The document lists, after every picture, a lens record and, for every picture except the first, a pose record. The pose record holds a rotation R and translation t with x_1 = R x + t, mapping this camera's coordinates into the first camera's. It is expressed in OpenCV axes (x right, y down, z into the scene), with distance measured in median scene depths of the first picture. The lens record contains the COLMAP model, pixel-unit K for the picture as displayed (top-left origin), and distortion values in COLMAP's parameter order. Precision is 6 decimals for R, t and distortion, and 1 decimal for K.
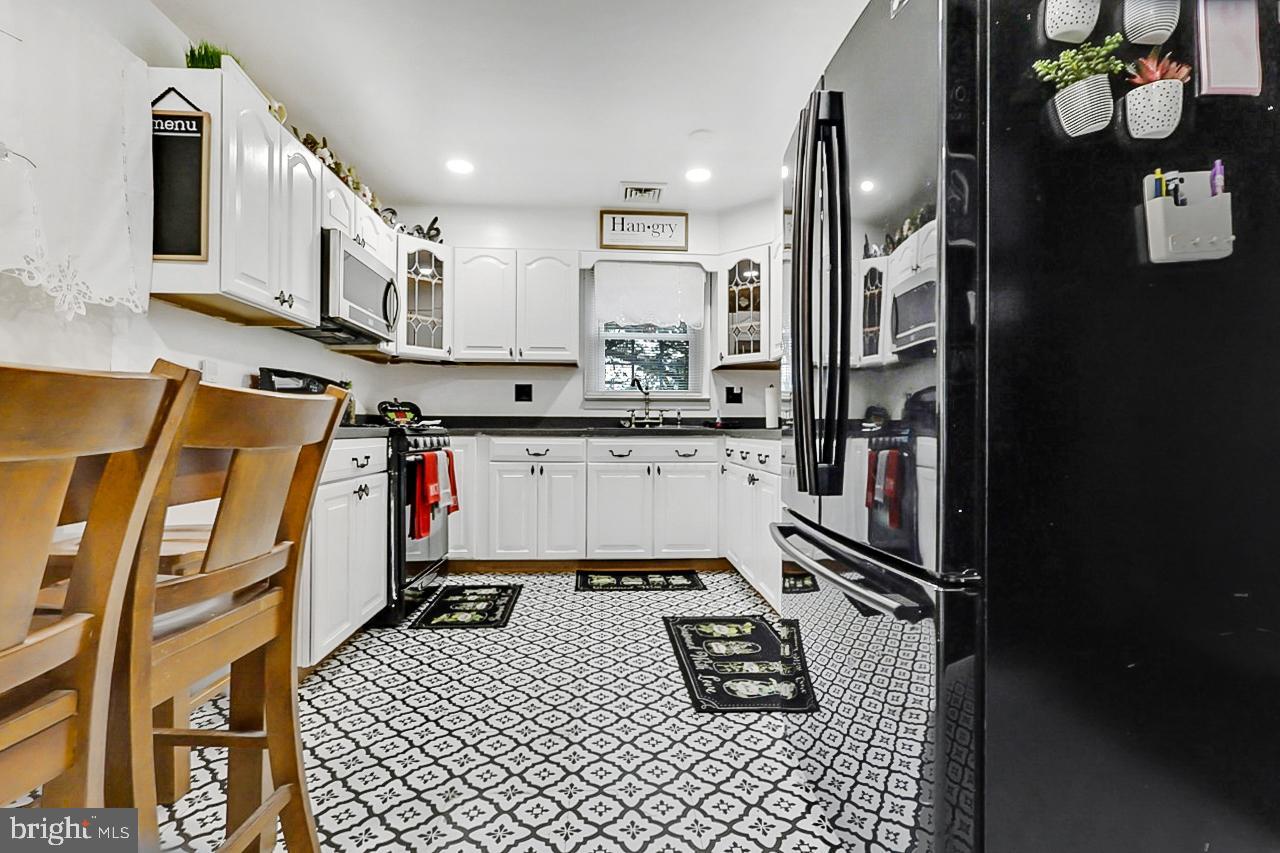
lens RADIAL K [[592.4, 0, 624.7], [0, 592.4, 423.3], [0, 0, 1]] dist [-0.000995, 0.000366]
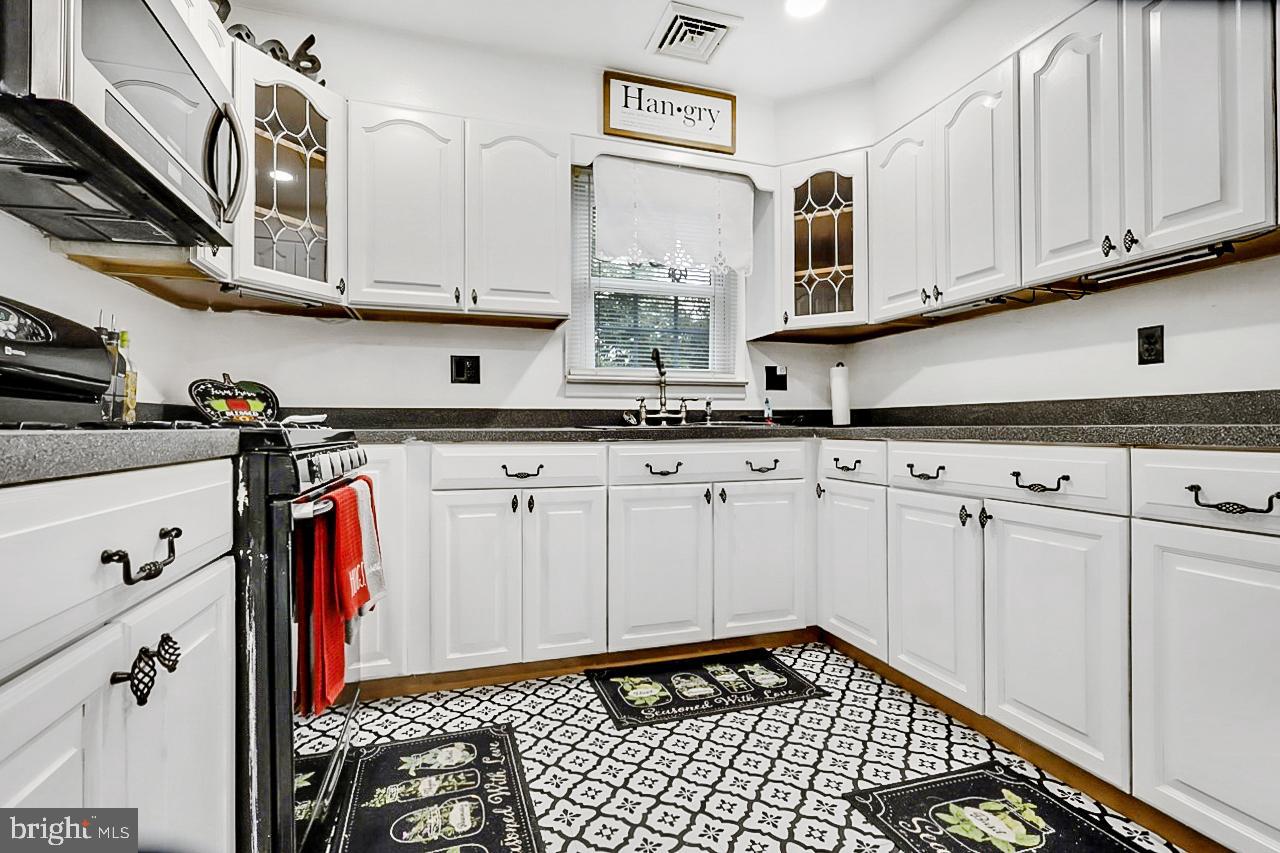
lens RADIAL K [[592.4, 0, 624.7], [0, 592.4, 423.3], [0, 0, 1]] dist [-0.000995, 0.000366]
pose [[0.967971, -0.006240, 0.250983, -0.177053], [0.006630, 0.999978, -0.000706, 0.004907], [-0.250973, 0.002347, 0.967991, 0.402524]]
